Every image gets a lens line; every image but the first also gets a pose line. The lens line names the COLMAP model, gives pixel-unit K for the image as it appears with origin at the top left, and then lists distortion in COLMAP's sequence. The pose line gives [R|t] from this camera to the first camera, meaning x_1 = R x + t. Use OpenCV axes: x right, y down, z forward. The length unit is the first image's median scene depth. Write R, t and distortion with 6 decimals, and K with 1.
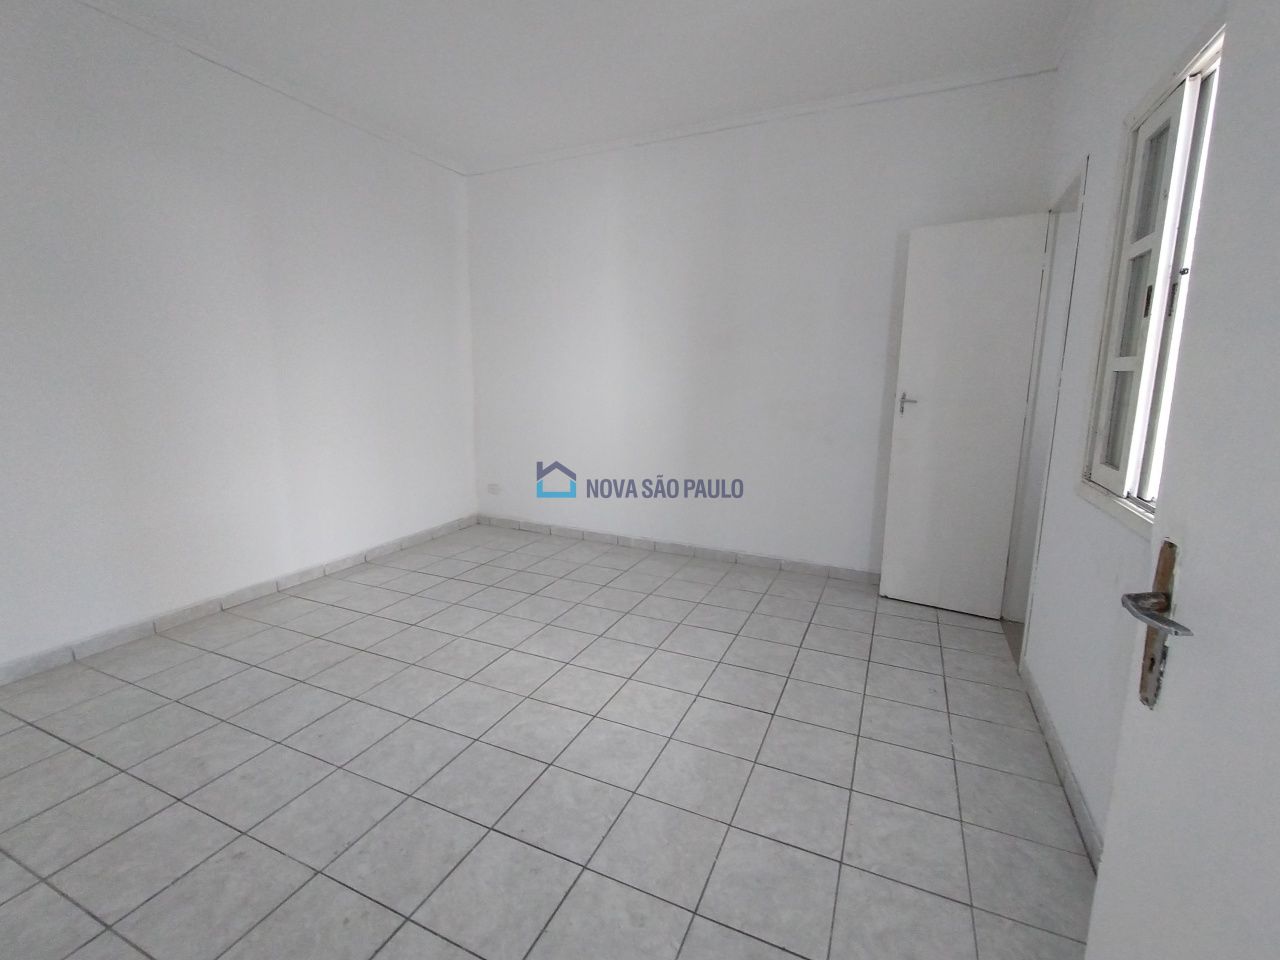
lens RADIAL K [[578.7, 0, 639.2], [0, 578.7, 472.0], [0, 0, 1]] dist [0.001673, 0.000260]
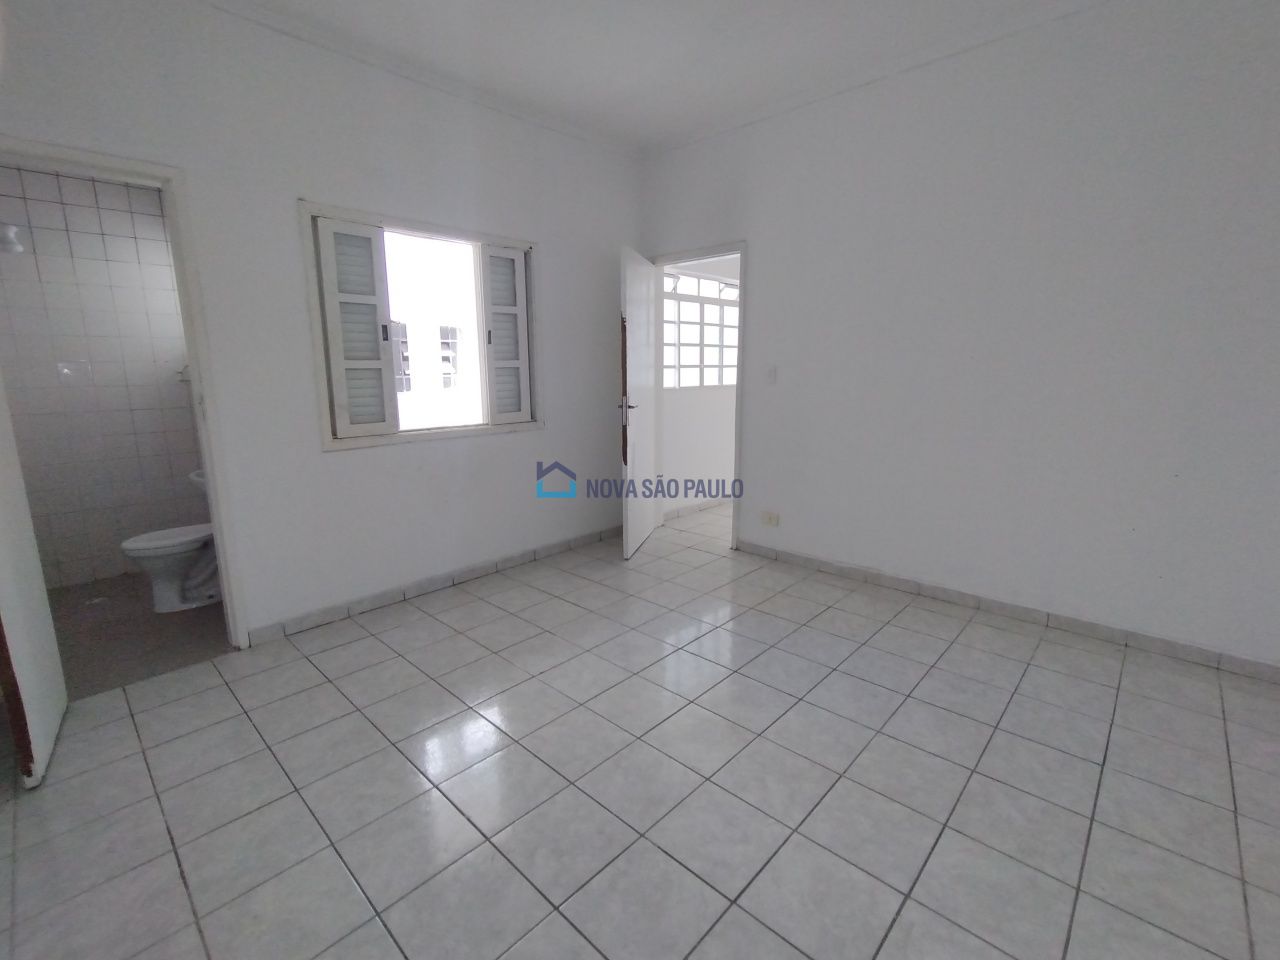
lens RADIAL K [[578.7, 0, 639.2], [0, 578.7, 472.0], [0, 0, 1]] dist [0.001673, 0.000260]
pose [[-0.946409, -0.060095, 0.317331, -0.360560], [0.053376, 0.939923, 0.337187, -0.284695], [-0.318530, 0.336055, -0.886344, 1.607482]]
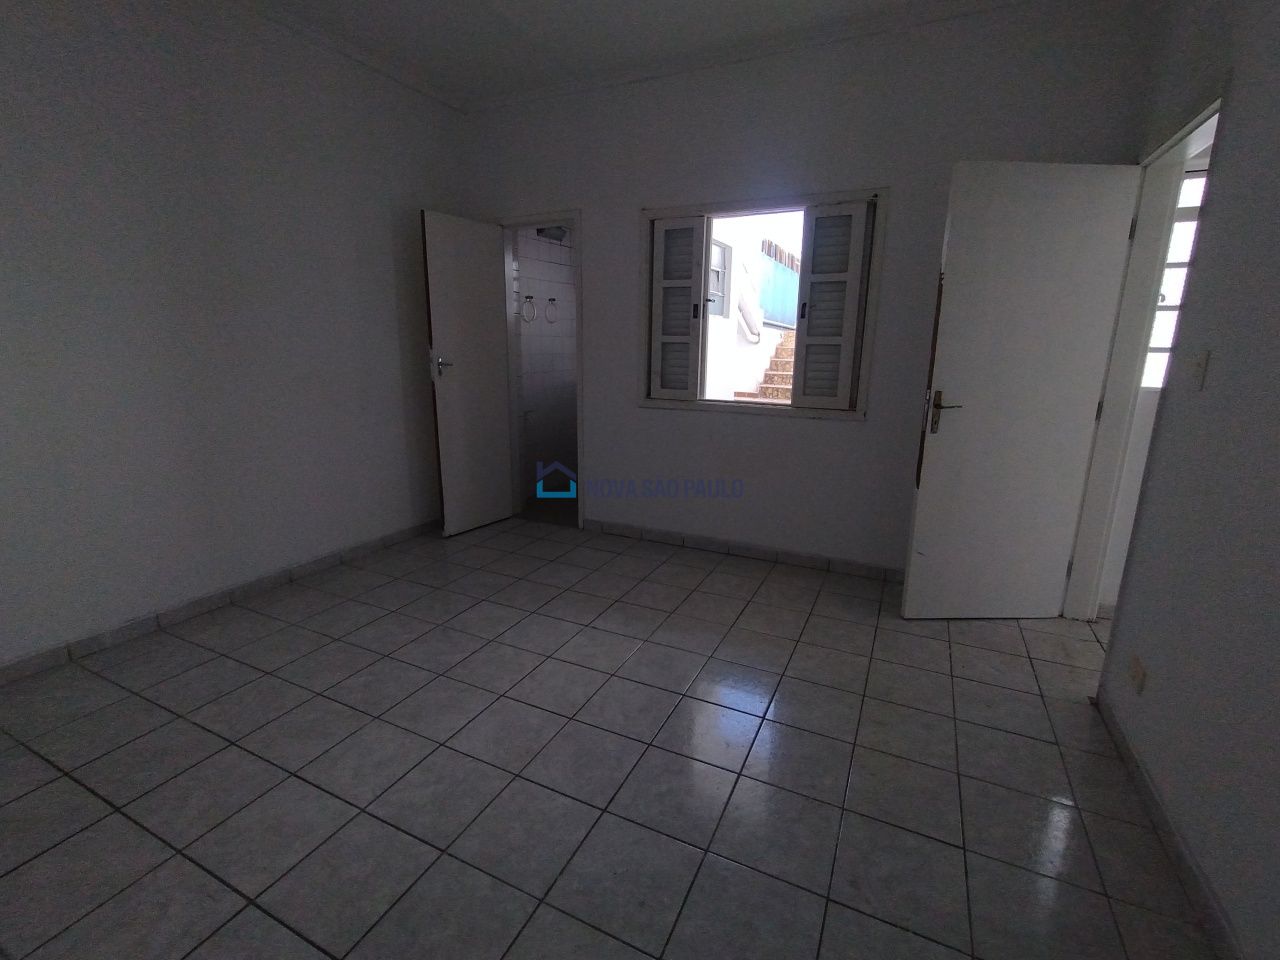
lens RADIAL K [[578.7, 0, 639.2], [0, 578.7, 472.0], [0, 0, 1]] dist [0.001673, 0.000260]
pose [[0.025456, -0.228596, 0.973189, -0.875495], [0.157164, 0.962313, 0.221930, -0.138146], [-0.987244, 0.147301, 0.060423, 0.717745]]
